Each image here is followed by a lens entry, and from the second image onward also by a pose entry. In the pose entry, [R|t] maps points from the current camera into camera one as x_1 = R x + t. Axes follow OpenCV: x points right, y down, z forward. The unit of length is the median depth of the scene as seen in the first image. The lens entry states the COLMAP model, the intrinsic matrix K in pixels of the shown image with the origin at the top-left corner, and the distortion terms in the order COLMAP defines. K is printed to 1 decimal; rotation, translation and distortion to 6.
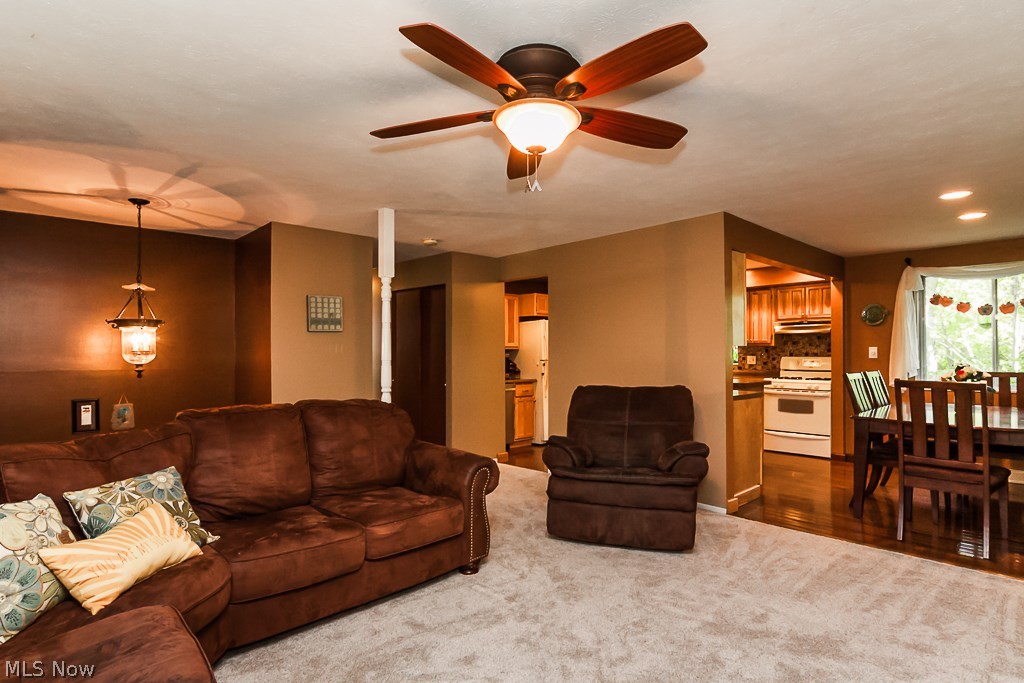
lens RADIAL K [[524.1, 0, 515.4], [0, 524.1, 350.9], [0, 0, 1]] dist [-0.001753, -0.000354]
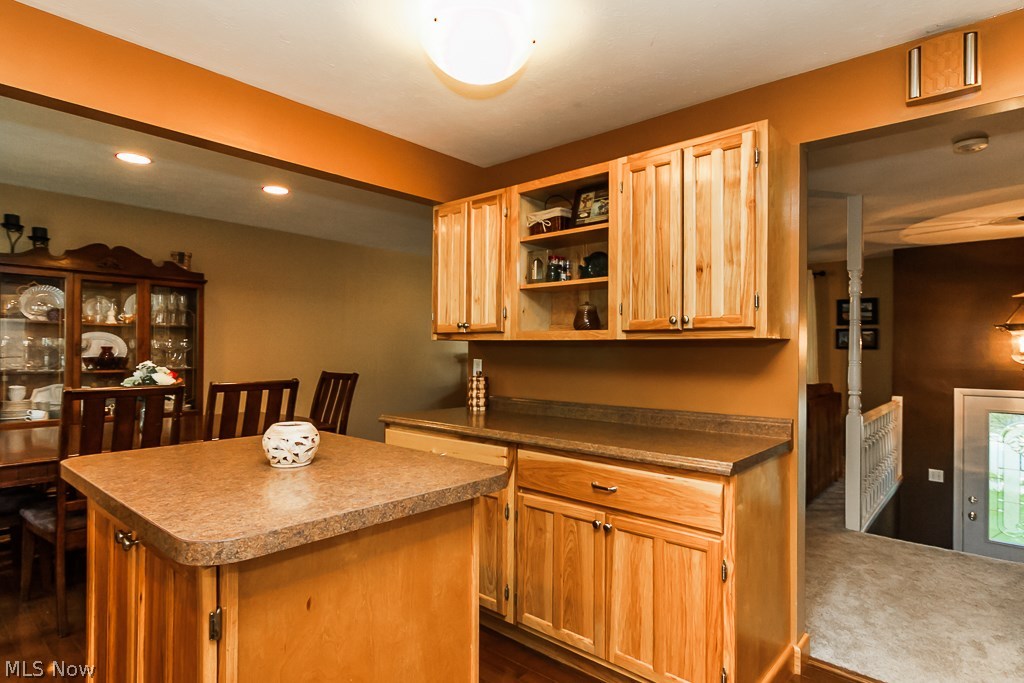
lens RADIAL K [[548.0, 0, 528.7], [0, 548.0, 348.5], [0, 0, 1]] dist [-0.003698, -0.000719]
pose [[-0.992950, -0.004868, -0.118431, 0.367521], [-0.004292, 0.999978, -0.005120, 0.003318], [0.118453, -0.004576, -0.992949, 1.592546]]
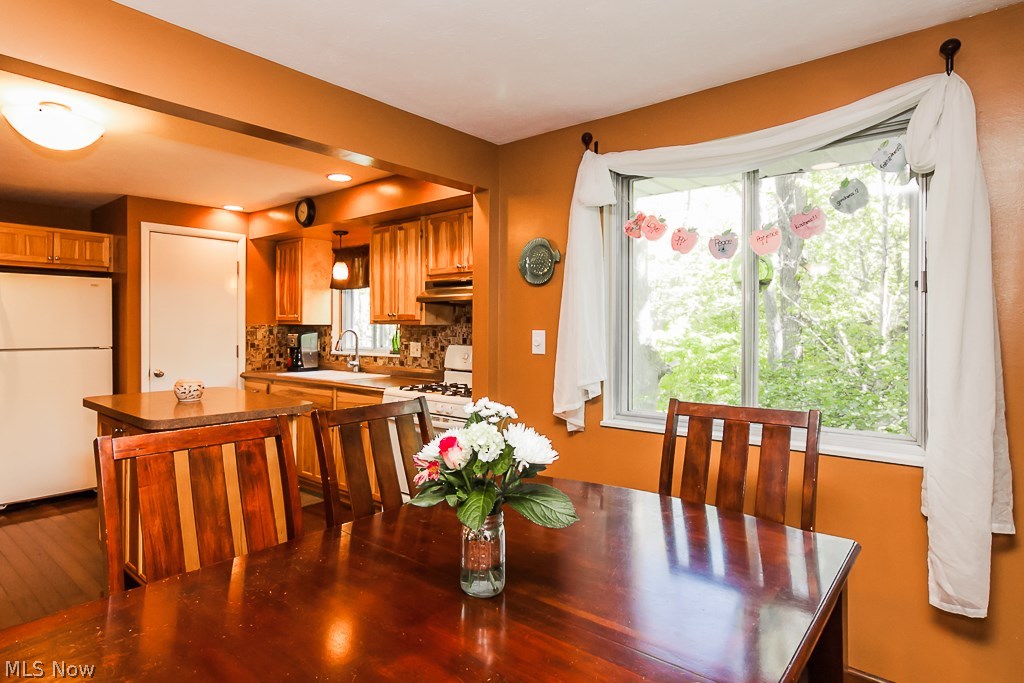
lens RADIAL K [[556.1, 0, 474.7], [0, 556.1, 329.8], [0, 0, 1]] dist [-0.003286, -0.000047]
pose [[0.995997, 0.004264, 0.089285, 0.723647], [-0.005258, 0.999927, 0.010901, -0.016367], [-0.089232, -0.011327, 0.995946, 0.631258]]
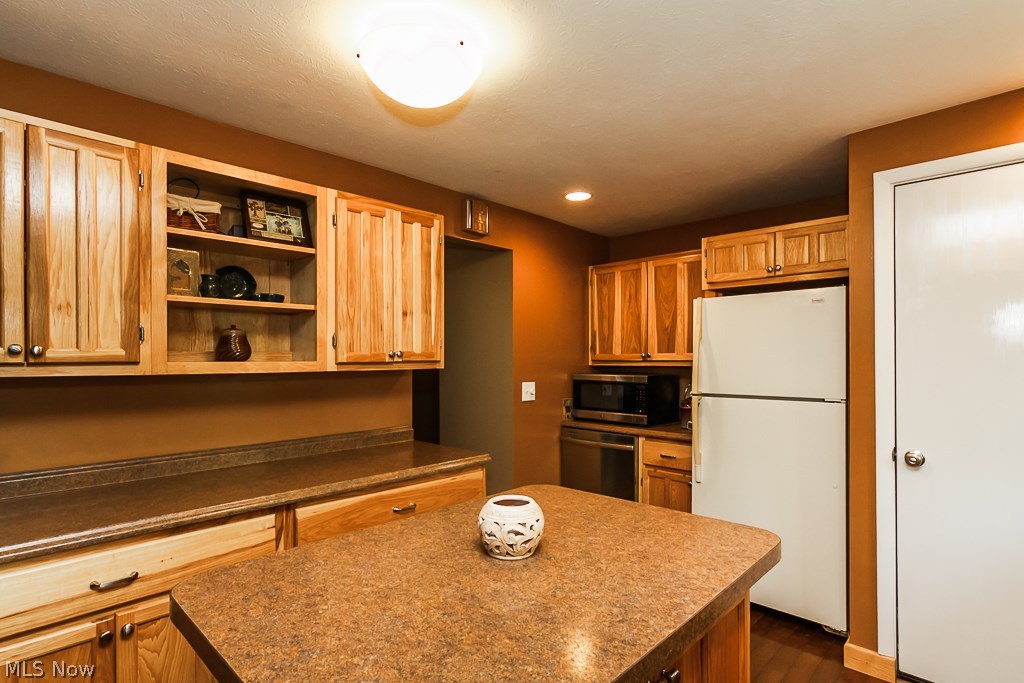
lens RADIAL K [[524.1, 0, 515.4], [0, 524.1, 350.9], [0, 0, 1]] dist [-0.001753, -0.000354]
pose [[0.060552, -0.012273, -0.998090, 0.704216], [0.006188, 0.999910, -0.011920, -0.019106], [0.998146, -0.005455, 0.060623, 1.250817]]
